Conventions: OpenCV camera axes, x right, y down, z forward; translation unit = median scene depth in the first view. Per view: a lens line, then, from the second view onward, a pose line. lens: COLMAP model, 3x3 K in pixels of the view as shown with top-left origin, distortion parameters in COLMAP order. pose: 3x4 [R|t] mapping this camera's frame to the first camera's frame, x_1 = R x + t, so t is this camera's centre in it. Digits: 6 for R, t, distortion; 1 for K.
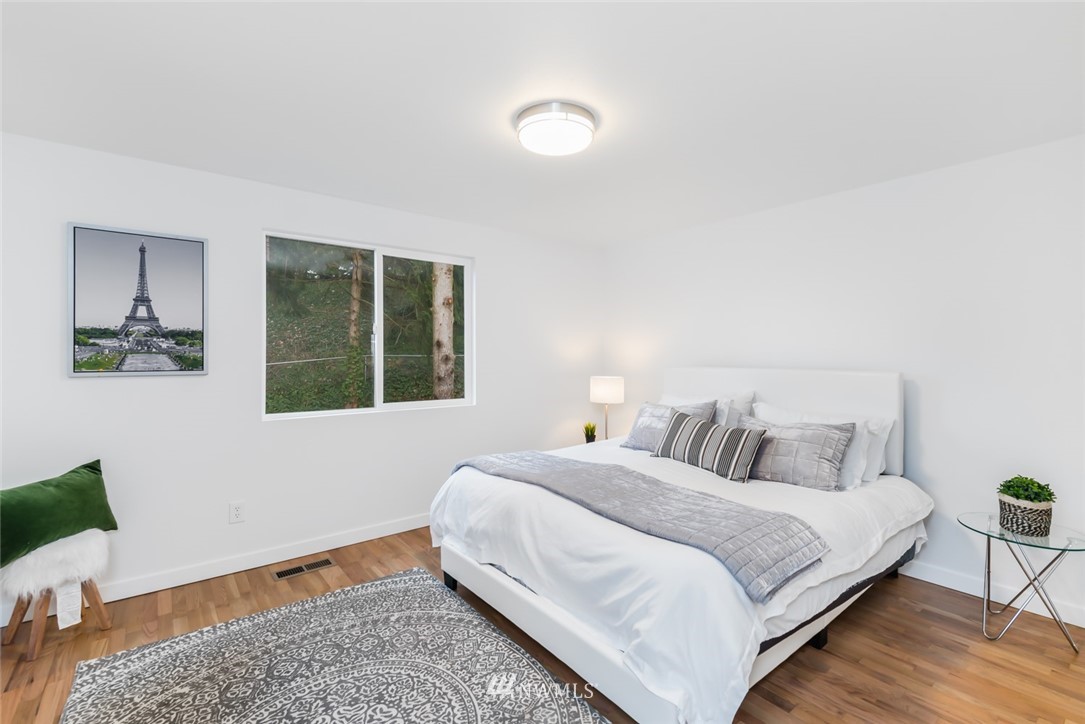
lens RADIAL K [[472.5, 0, 541.0], [0, 472.5, 360.7], [0, 0, 1]] dist [-0.001393, -0.000178]
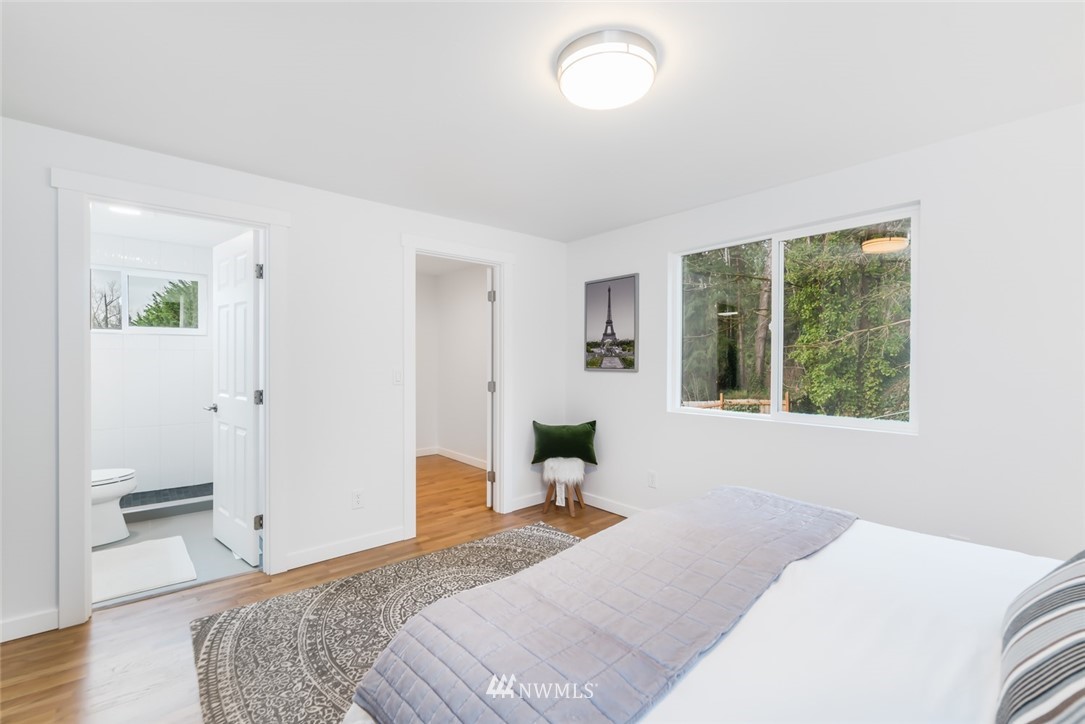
lens RADIAL K [[472.5, 0, 540.9], [0, 472.5, 361.1], [0, 0, 1]] dist [-0.001393, -0.000178]
pose [[0.047035, 0.009813, -0.998845, 0.702815], [0.000439, 0.999951, 0.009845, -0.016590], [0.998893, -0.000901, 0.047029, 0.705782]]
